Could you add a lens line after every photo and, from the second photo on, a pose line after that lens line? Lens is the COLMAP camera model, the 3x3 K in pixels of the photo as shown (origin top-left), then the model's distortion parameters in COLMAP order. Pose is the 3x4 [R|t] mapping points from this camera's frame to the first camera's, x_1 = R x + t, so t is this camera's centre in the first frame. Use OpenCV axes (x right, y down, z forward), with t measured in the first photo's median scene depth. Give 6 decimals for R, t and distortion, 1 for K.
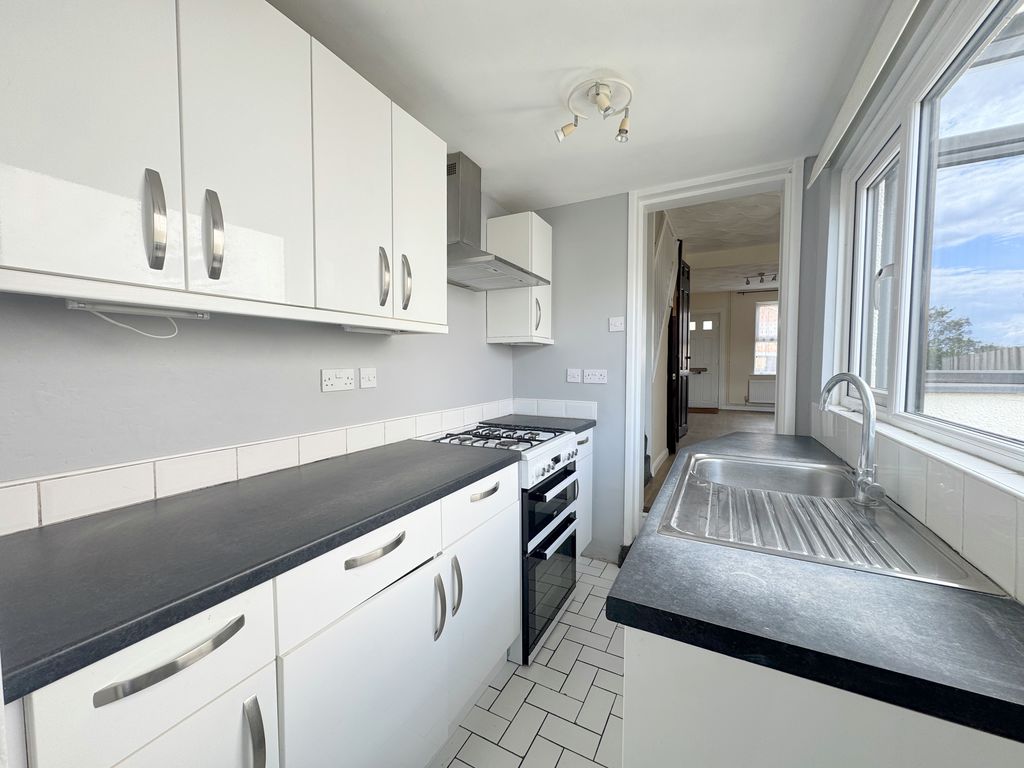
lens RADIAL K [[401.7, 0, 511.0], [0, 401.7, 385.6], [0, 0, 1]] dist [-0.006037, 0.000052]
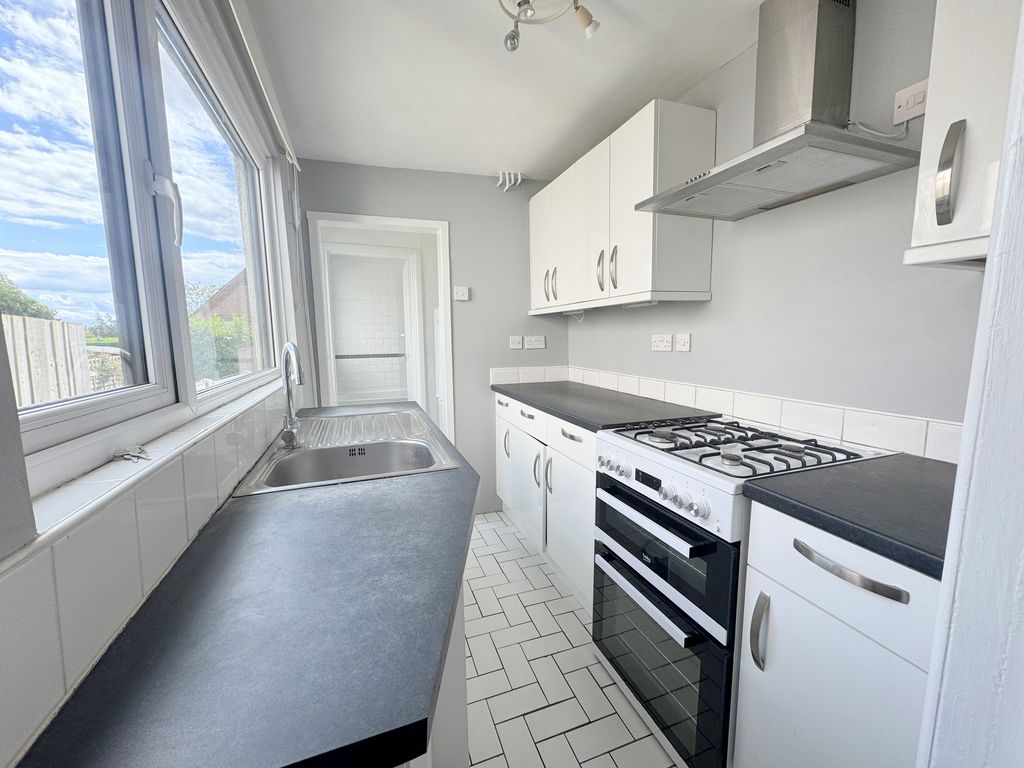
lens RADIAL K [[401.7, 0, 509.6], [0, 401.7, 383.6], [0, 0, 1]] dist [-0.006037, 0.000052]
pose [[-0.665295, 0.104994, -0.739161, 0.570907], [-0.023260, 0.986666, 0.161086, -0.053525], [0.746218, 0.124363, -0.653982, 0.979924]]
